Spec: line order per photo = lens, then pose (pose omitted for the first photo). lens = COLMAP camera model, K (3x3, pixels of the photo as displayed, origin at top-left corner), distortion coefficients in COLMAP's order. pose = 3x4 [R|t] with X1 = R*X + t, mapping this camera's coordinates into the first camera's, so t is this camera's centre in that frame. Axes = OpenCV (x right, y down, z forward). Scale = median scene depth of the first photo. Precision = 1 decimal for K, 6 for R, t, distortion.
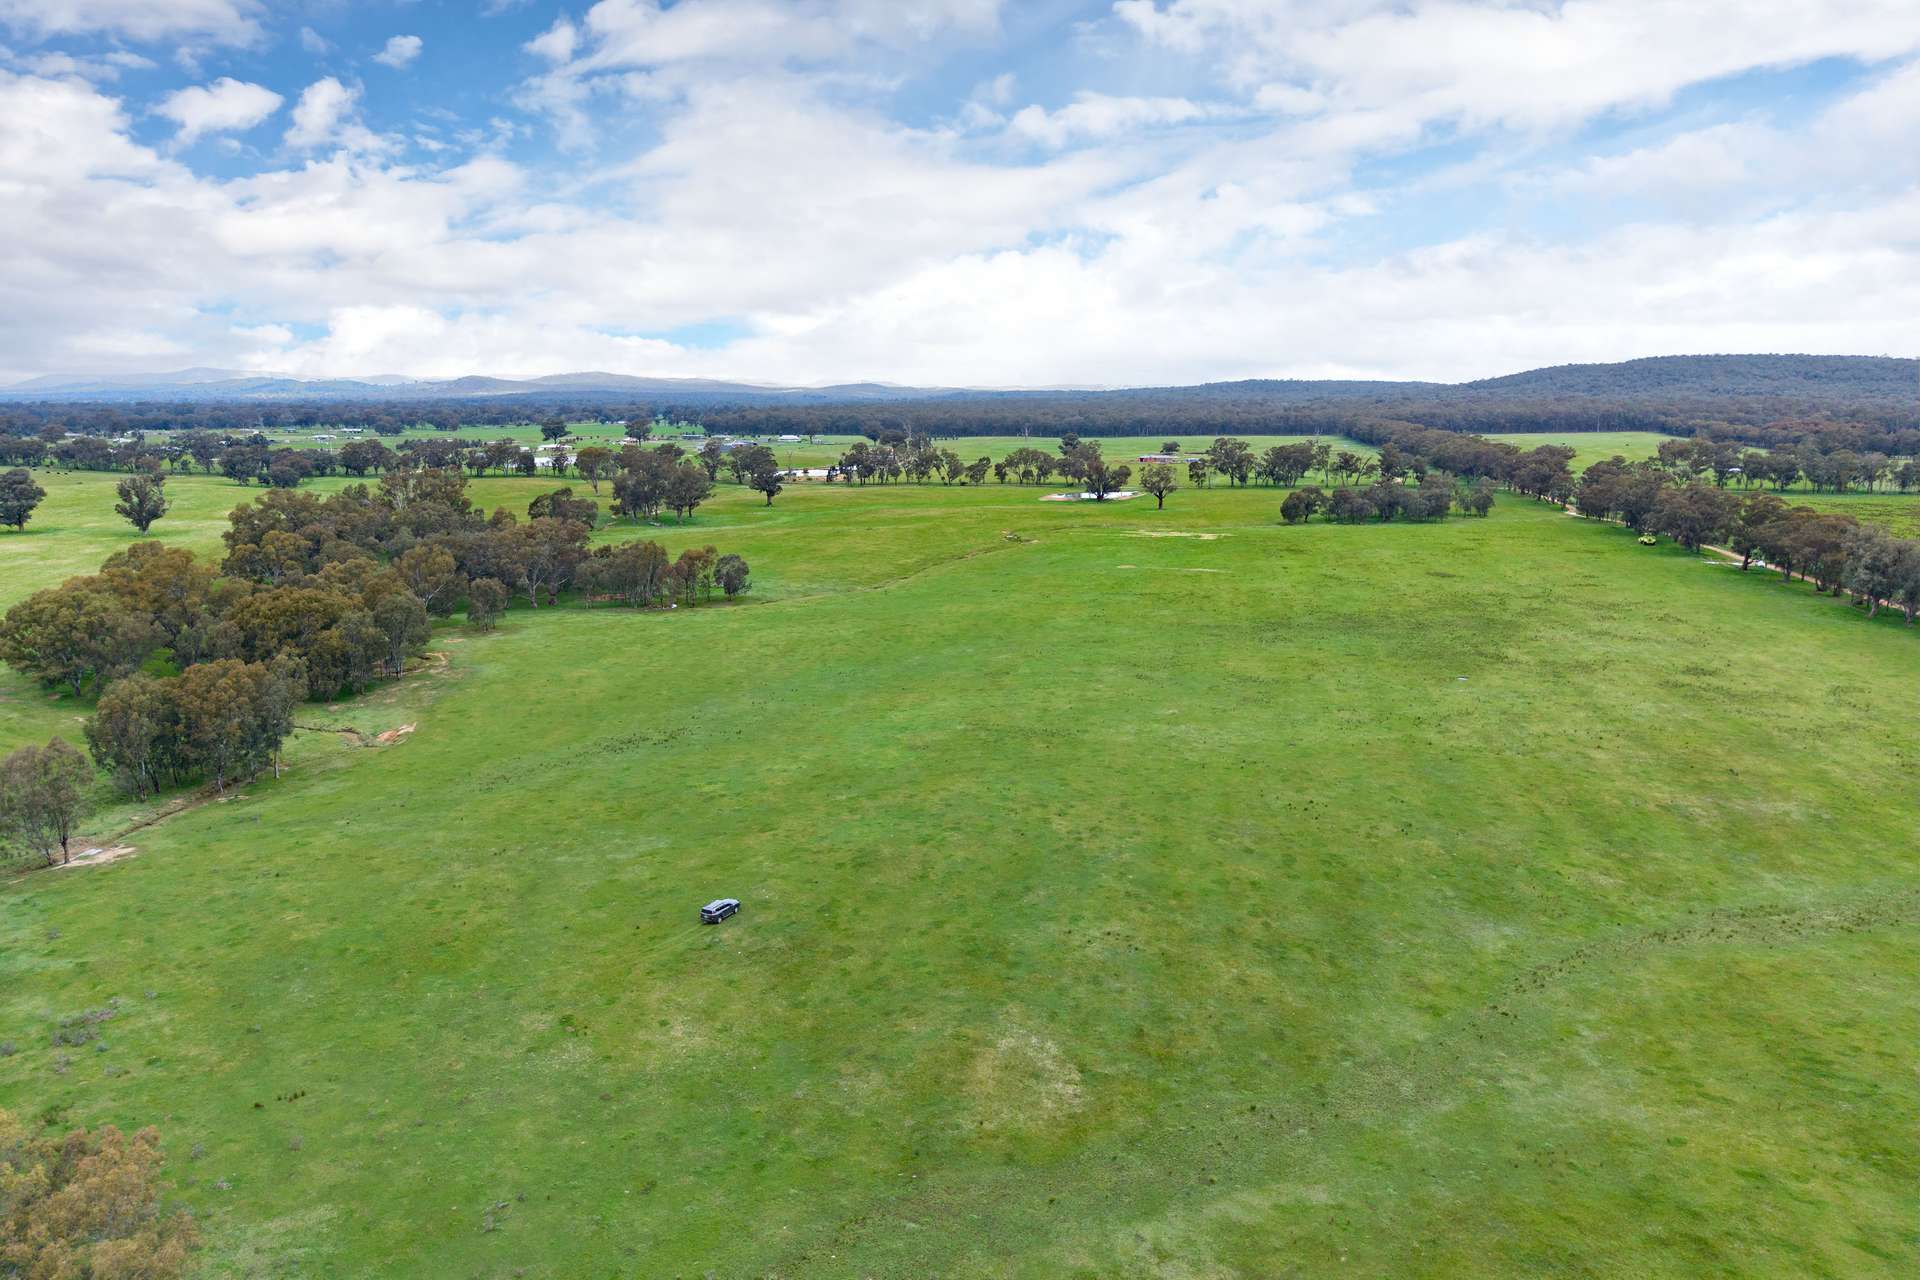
lens RADIAL K [[1278.9, 0, 966.9], [0, 1278.9, 604.9], [0, 0, 1]] dist [0.060370, -0.081355]
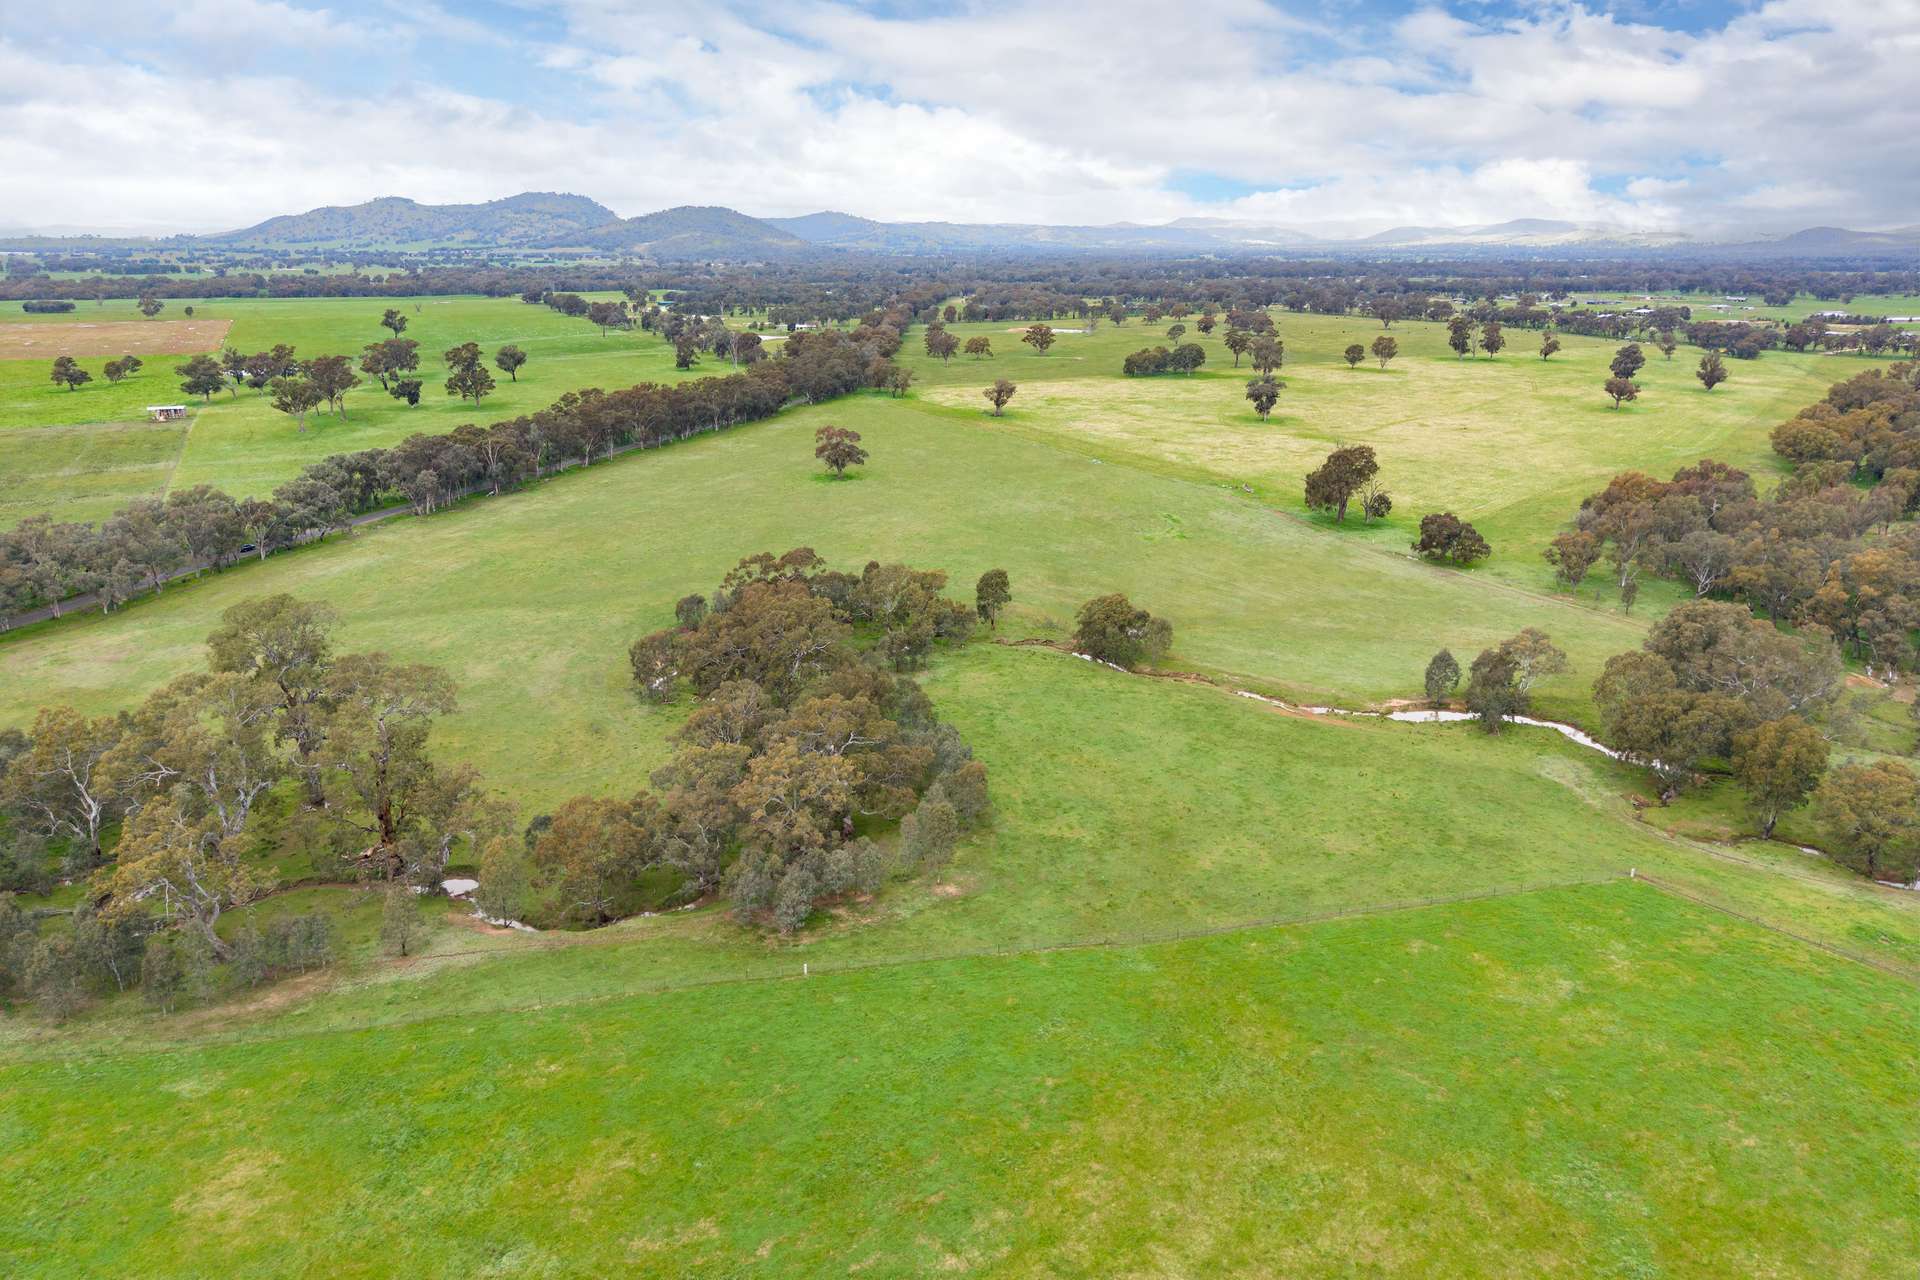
lens RADIAL K [[1289.6, 0, 968.3], [0, 1289.6, 609.2], [0, 0, 1]] dist [0.030305, -0.030563]
pose [[0.612411, 0.217882, -0.759921, 0.088288], [-0.129368, 0.975932, 0.175559, 0.064642], [0.779882, -0.009205, 0.625858, -1.039645]]
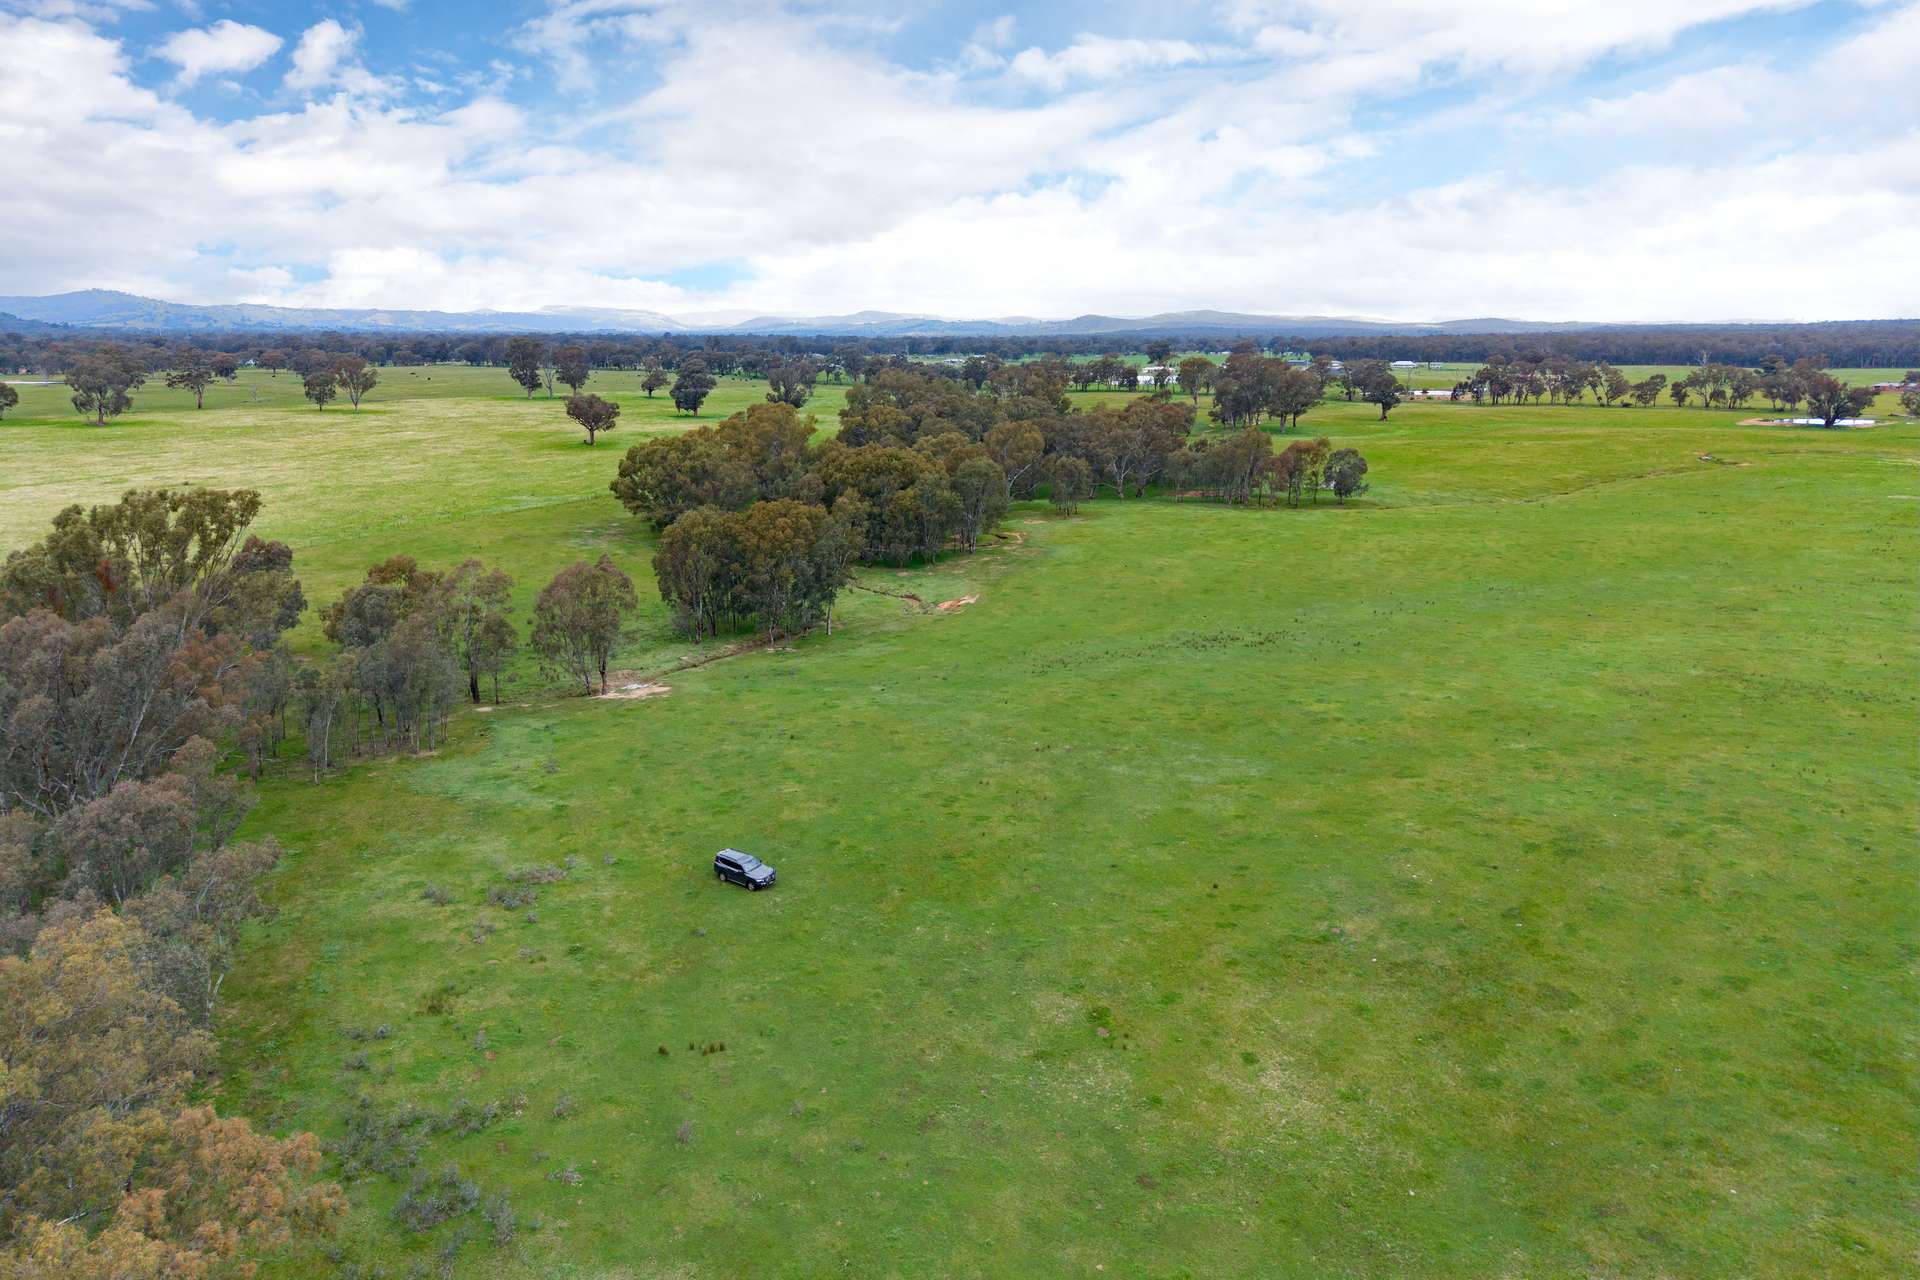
lens RADIAL K [[1280.0, 0, 961.6], [0, 1280.0, 585.0], [0, 0, 1]] dist [0.027043, -0.027202]
pose [[0.896832, 0.086395, -0.433853, -0.044033], [-0.073054, 0.996203, 0.047365, 0.032623], [0.436297, -0.010784, 0.899738, 0.154607]]
